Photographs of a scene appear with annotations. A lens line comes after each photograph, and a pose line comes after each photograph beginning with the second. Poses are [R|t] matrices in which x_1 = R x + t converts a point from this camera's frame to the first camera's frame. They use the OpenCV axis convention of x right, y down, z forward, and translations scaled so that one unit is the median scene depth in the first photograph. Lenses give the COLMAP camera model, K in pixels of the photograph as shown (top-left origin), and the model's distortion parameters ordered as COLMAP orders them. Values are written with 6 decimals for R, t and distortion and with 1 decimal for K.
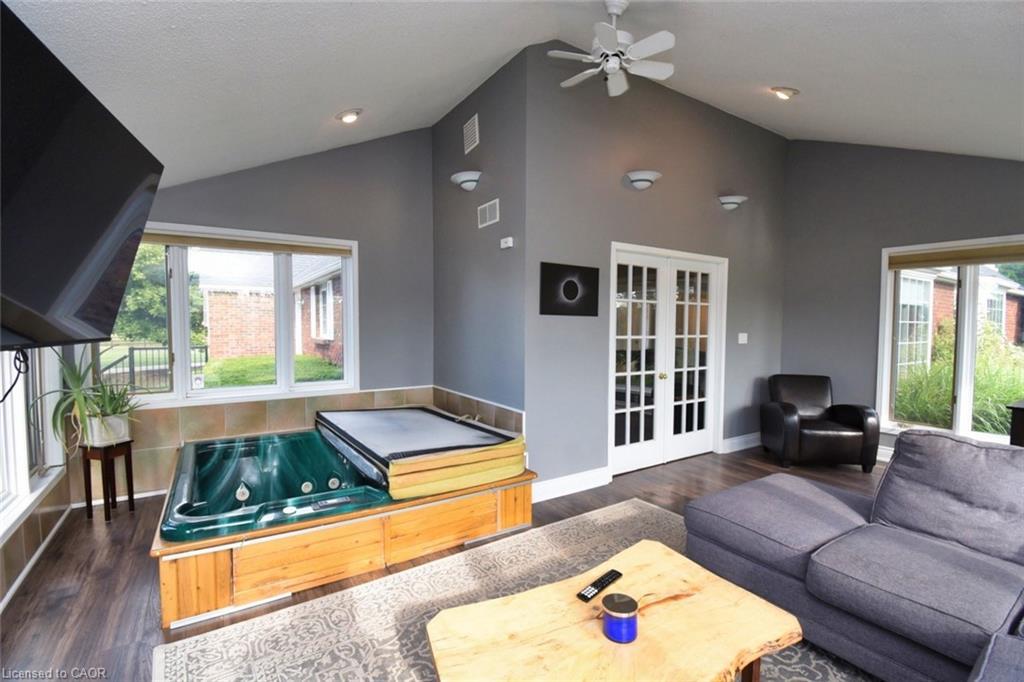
lens RADIAL K [[457.6, 0, 506.1], [0, 457.6, 343.4], [0, 0, 1]] dist [0.028045, -0.030505]
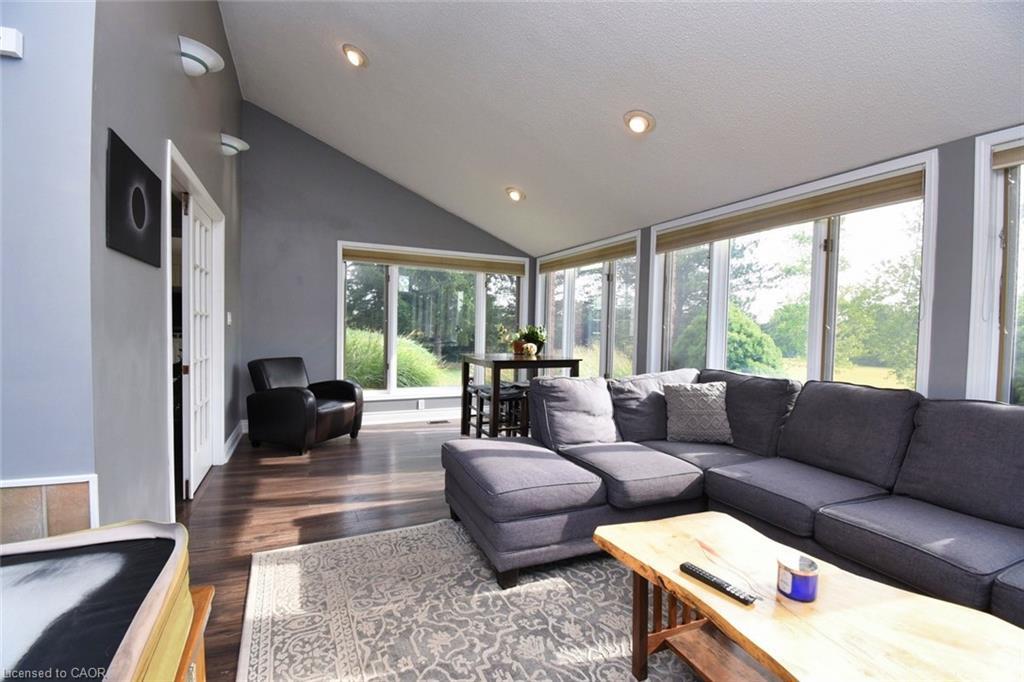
lens RADIAL K [[450.7, 0, 507.0], [0, 450.7, 343.9], [0, 0, 1]] dist [0.022563, -0.027981]
pose [[0.159779, -0.039310, 0.986370, -0.287963], [0.021121, 0.999114, 0.036397, 0.021900], [-0.986927, 0.015018, 0.160468, 0.540004]]
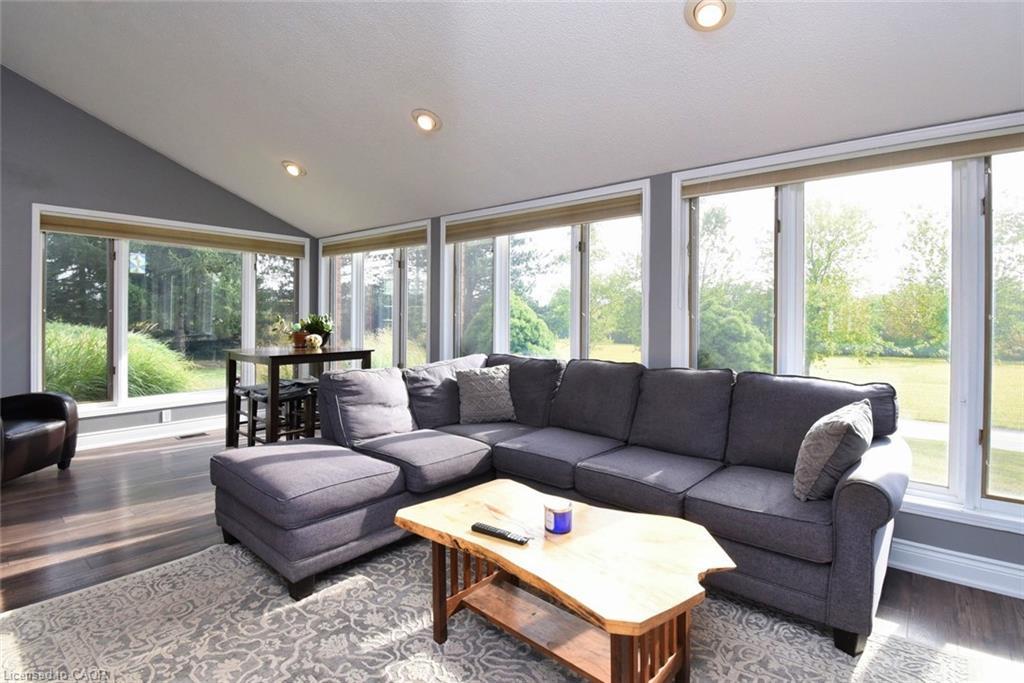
lens RADIAL K [[493.3, 0, 509.9], [0, 493.3, 313.8], [0, 0, 1]] dist [0.023403, -0.026303]
pose [[-0.278413, -0.005739, 0.960444, -0.368141], [0.032458, 0.999355, 0.015381, 0.012061], [-0.959913, 0.035456, -0.278047, 0.551037]]
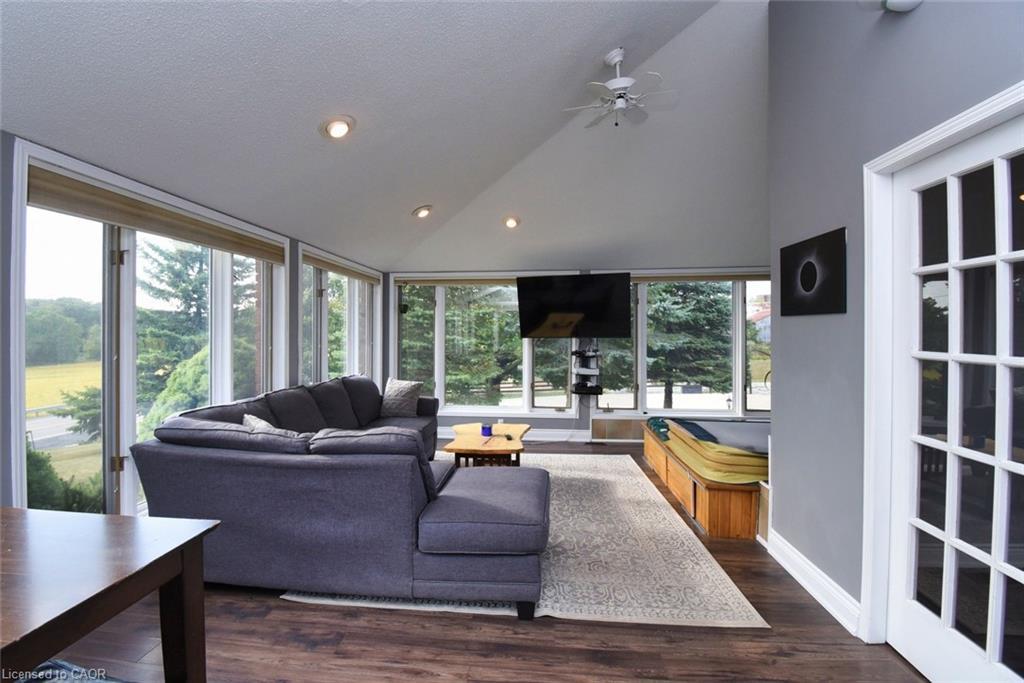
lens RADIAL K [[457.6, 0, 506.1], [0, 457.6, 343.9], [0, 0, 1]] dist [0.028045, -0.030505]
pose [[-0.621059, 0.001249, -0.783763, 0.935794], [-0.042680, 0.998461, 0.035411, -0.024988], [0.782601, 0.055444, -0.620050, 1.084066]]
